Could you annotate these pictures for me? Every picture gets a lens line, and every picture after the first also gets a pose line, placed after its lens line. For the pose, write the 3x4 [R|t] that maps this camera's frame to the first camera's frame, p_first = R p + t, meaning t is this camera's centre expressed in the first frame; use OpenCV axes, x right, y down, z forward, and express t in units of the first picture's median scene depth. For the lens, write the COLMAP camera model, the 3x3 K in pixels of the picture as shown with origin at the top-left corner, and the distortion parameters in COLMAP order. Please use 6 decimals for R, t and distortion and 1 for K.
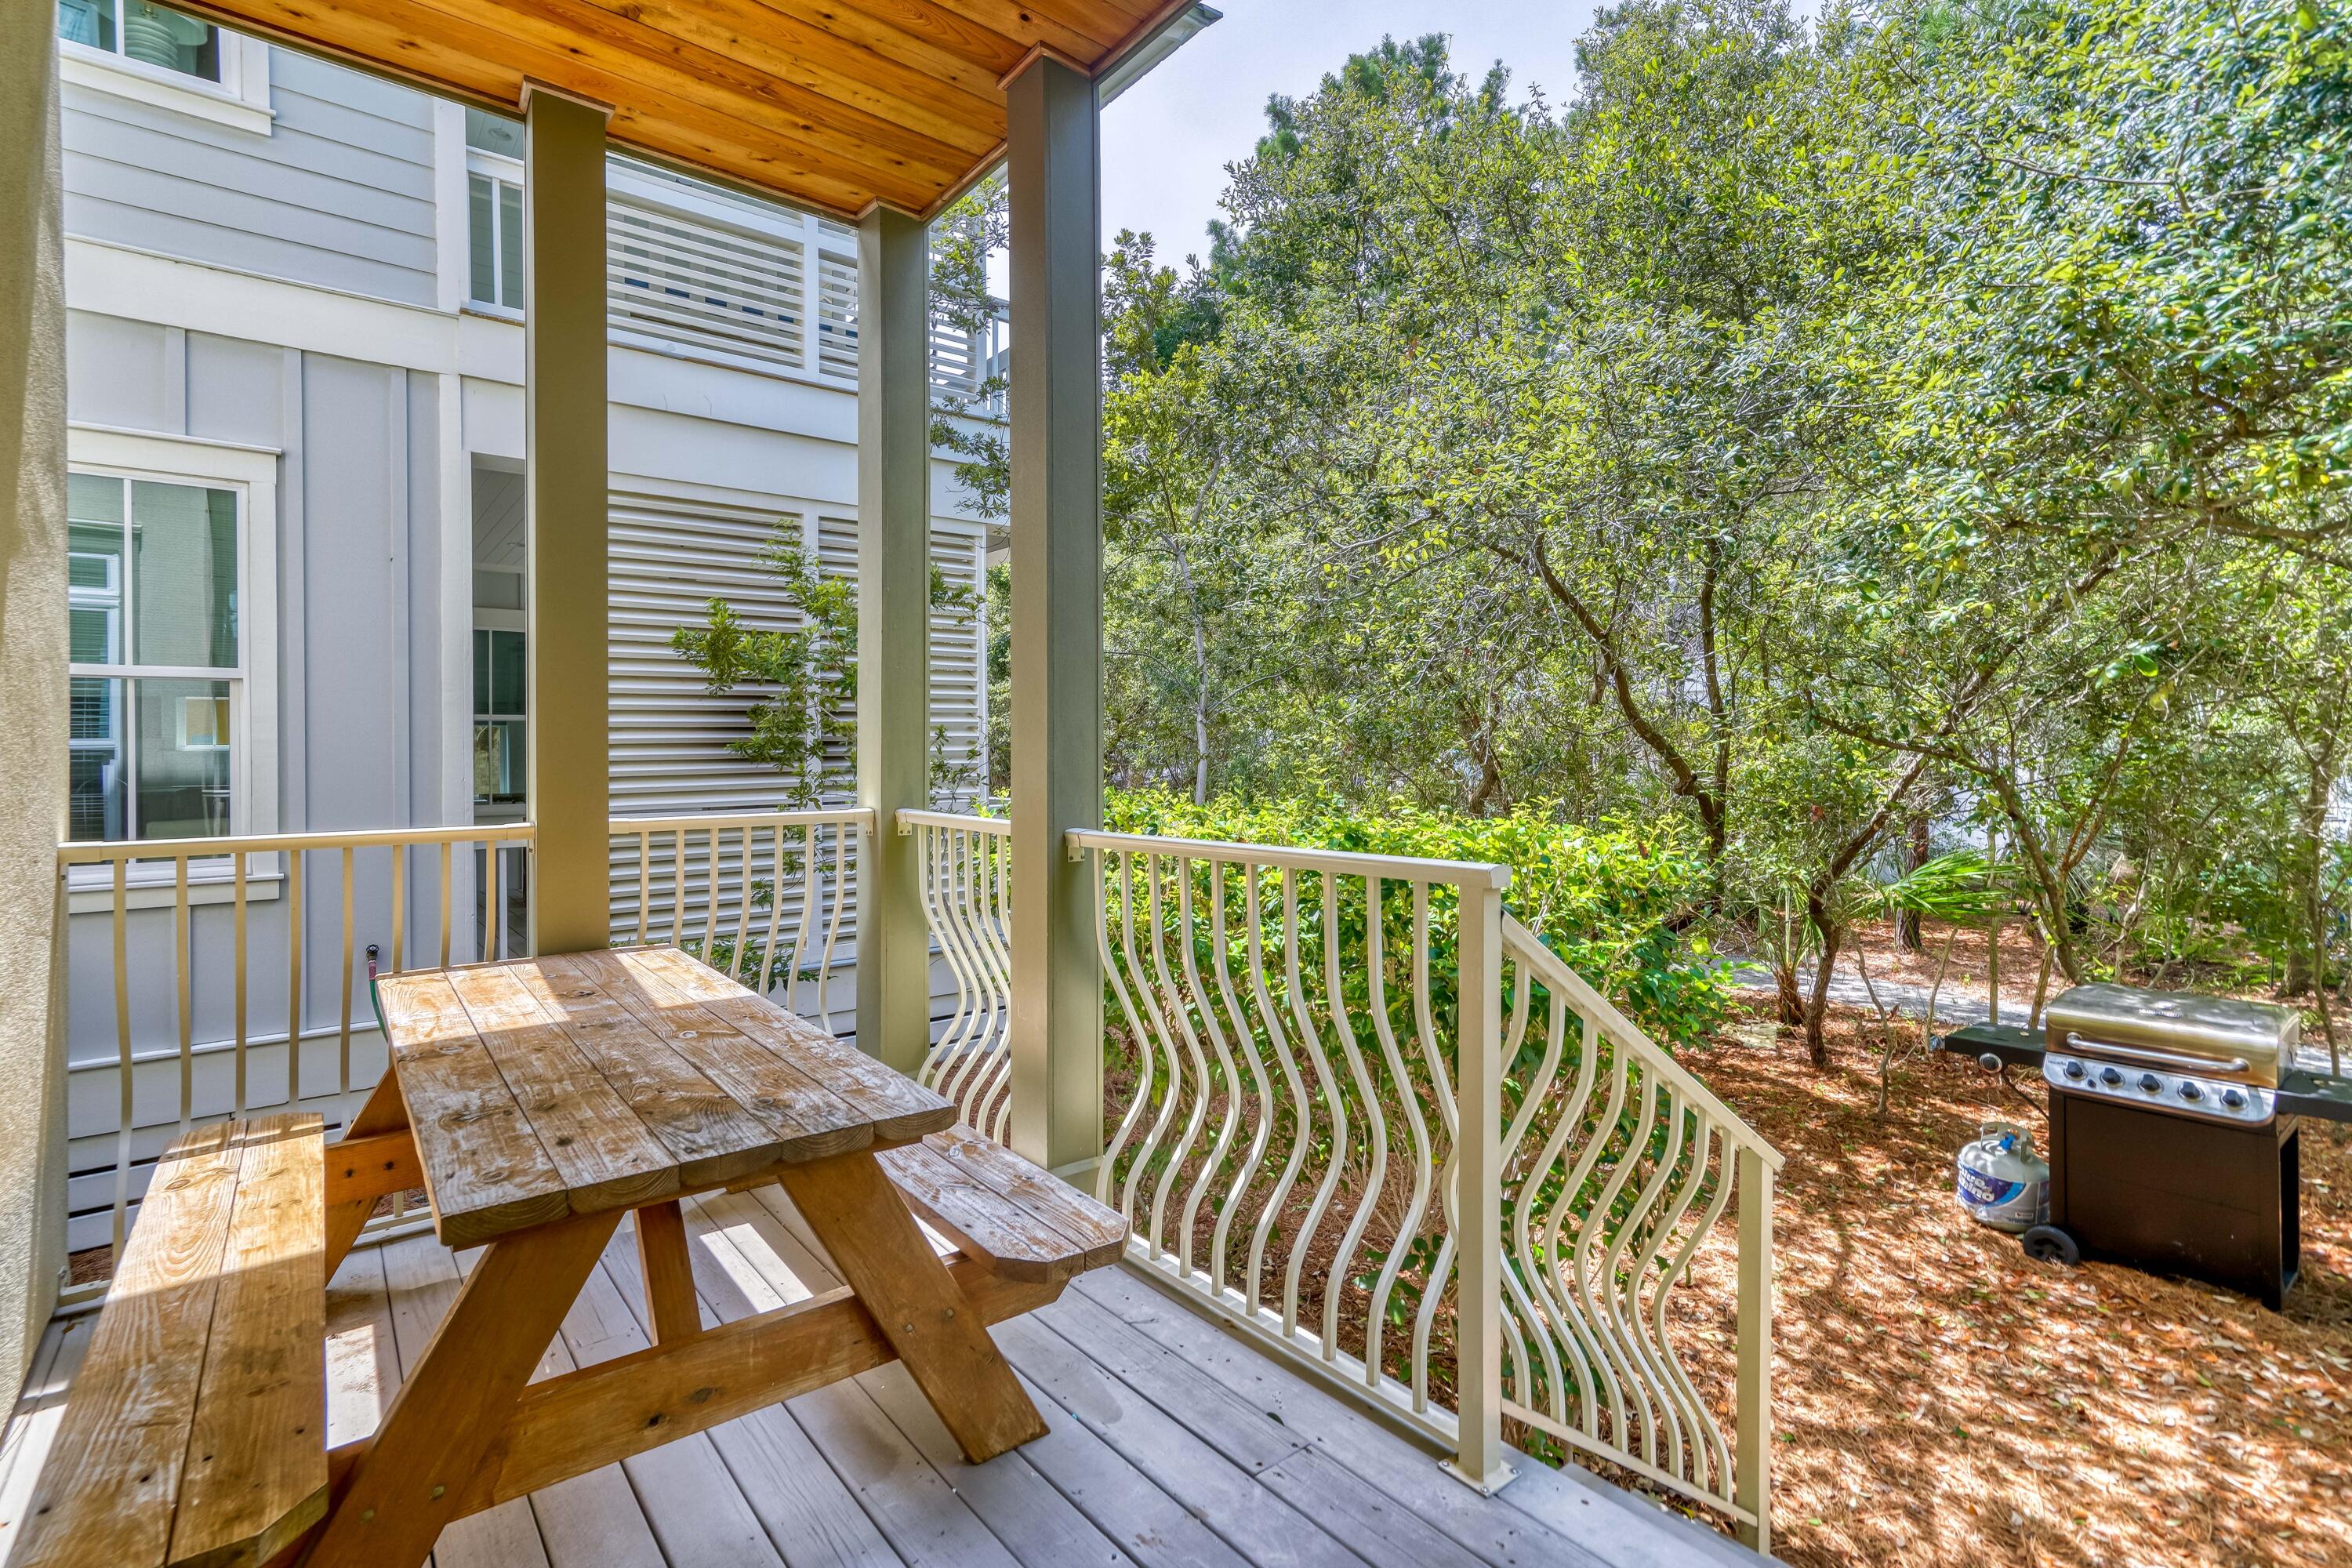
lens RADIAL K [[1096.2, 0, 1162.2], [0, 1096.2, 750.5], [0, 0, 1]] dist [0.003997, 0.001228]
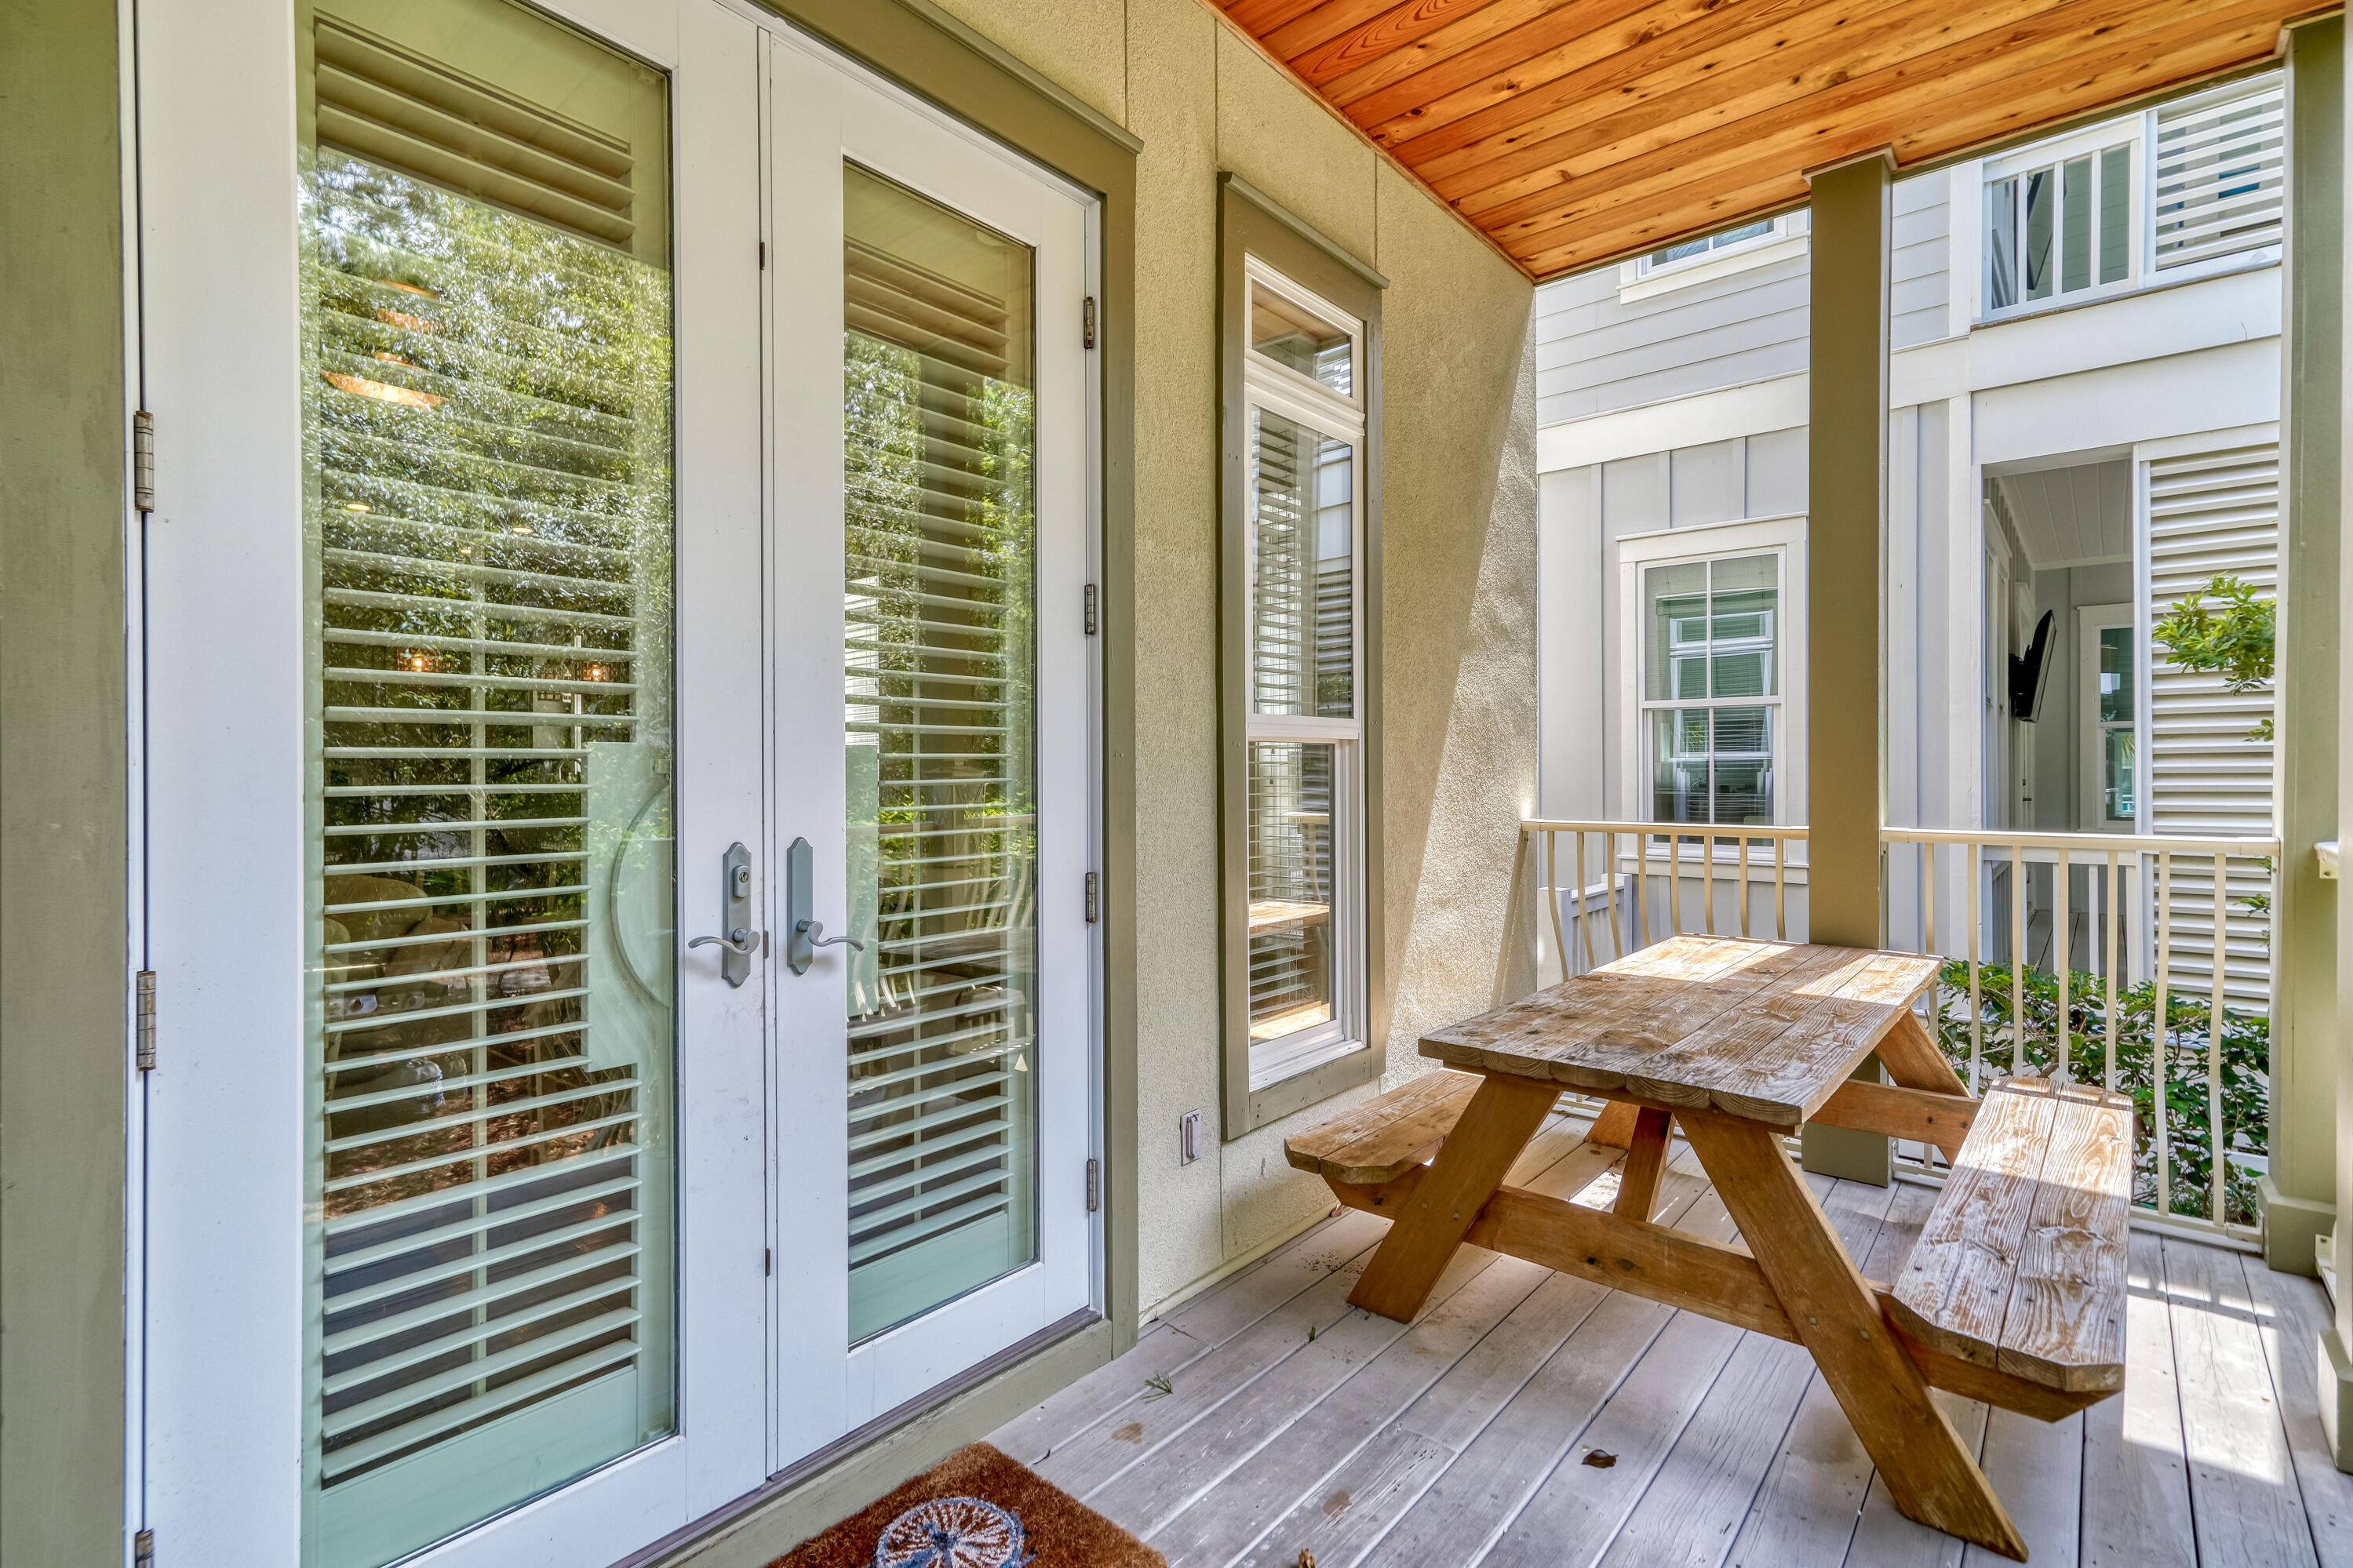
lens RADIAL K [[1096.5, 0, 1171.8], [0, 1096.5, 778.6], [0, 0, 1]] dist [0.003997, 0.001228]
pose [[0.200928, 0.013644, -0.979511, 0.294275], [0.002012, 0.999895, 0.014341, 0.000120], [0.979604, -0.004852, 0.200880, 0.091668]]
